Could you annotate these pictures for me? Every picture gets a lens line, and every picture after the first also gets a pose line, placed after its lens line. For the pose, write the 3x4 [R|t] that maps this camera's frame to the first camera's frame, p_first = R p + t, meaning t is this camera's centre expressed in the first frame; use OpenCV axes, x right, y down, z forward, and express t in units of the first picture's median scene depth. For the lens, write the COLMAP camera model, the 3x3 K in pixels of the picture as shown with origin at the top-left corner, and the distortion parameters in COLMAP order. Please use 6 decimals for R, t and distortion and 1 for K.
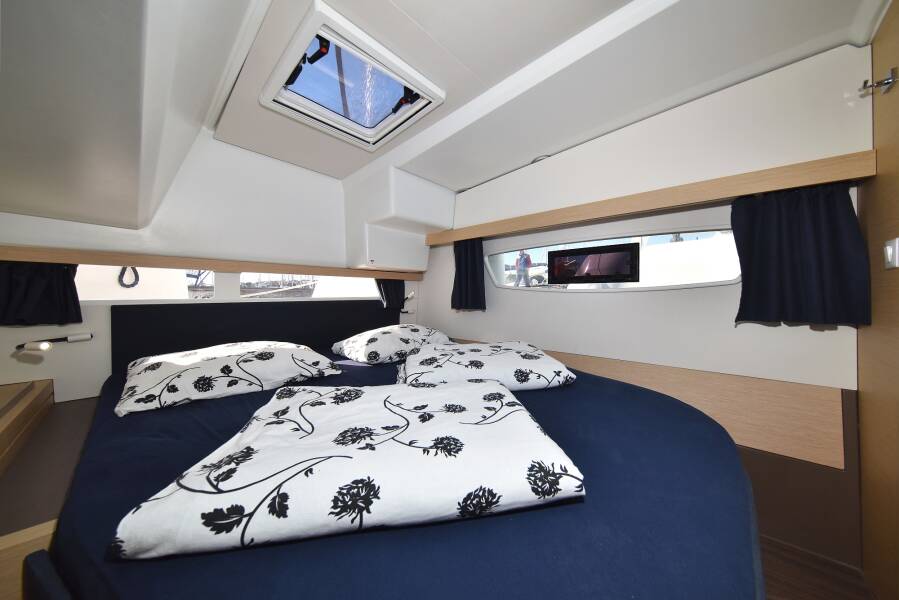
lens RADIAL K [[290.0, 0, 449.5], [0, 290.0, 300.0], [0, 0, 1]] dist [-0.007451, -0.000045]
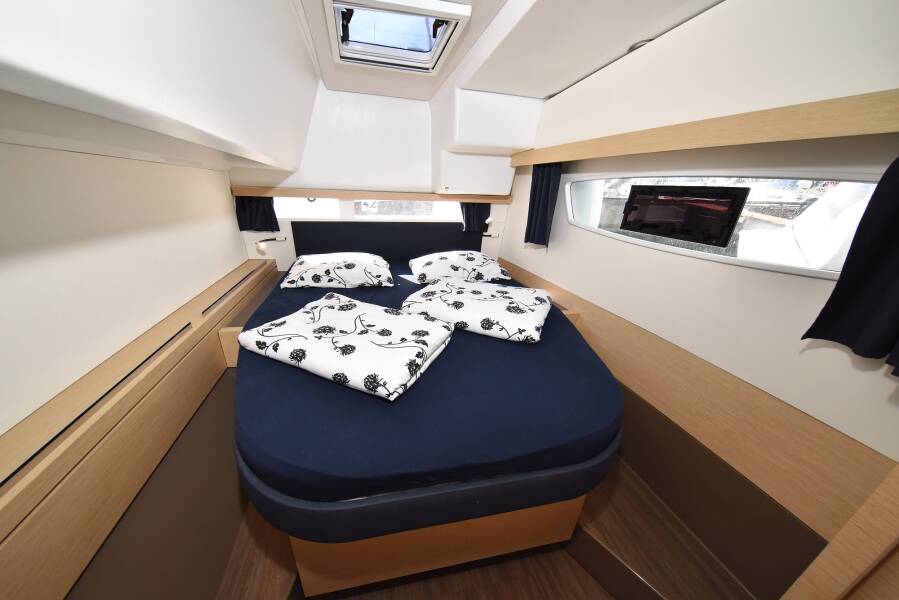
lens RADIAL K [[293.0, 0, 426.5], [0, 293.0, 313.7], [0, 0, 1]] dist [0.000600, 0.000015]
pose [[0.810677, 0.258127, -0.525522, 0.648680], [-0.042117, 0.920955, 0.387387, -0.218384], [0.583977, -0.291912, 0.757469, -0.019592]]
